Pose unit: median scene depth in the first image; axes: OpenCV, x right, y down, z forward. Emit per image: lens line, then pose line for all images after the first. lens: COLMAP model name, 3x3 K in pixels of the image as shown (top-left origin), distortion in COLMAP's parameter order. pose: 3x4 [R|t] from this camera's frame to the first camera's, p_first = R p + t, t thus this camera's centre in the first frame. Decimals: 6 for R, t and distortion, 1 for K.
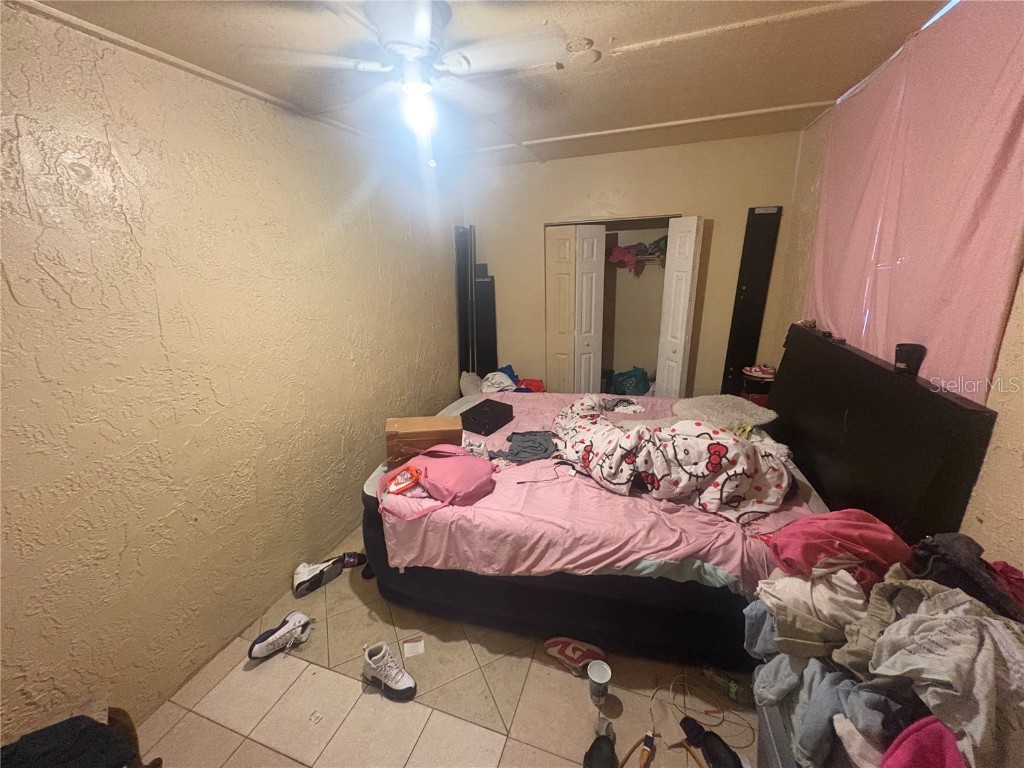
lens RADIAL K [[406.8, 0, 510.8], [0, 406.8, 381.6], [0, 0, 1]] dist [0.003160, -0.000021]
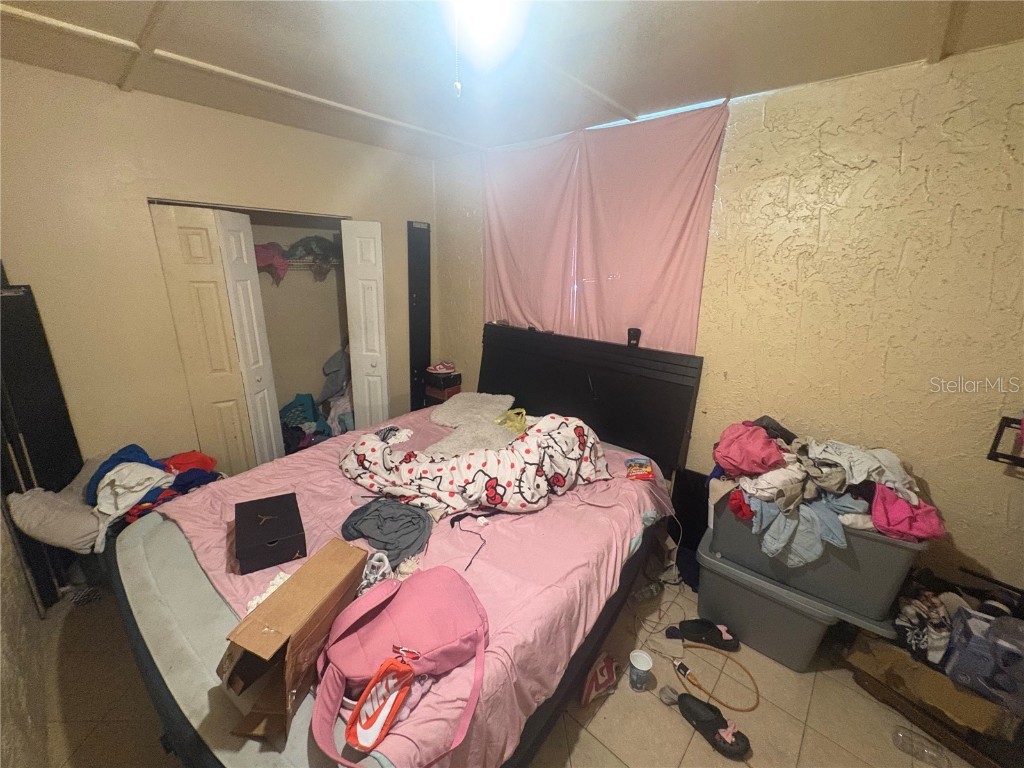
lens RADIAL K [[406.8, 0, 509.9], [0, 406.8, 382.8], [0, 0, 1]] dist [0.003160, -0.000021]
pose [[0.396143, -0.222074, 0.890929, -0.560348], [0.226845, 0.963903, 0.139400, -0.169958], [-0.889726, 0.146880, 0.432220, 0.584330]]
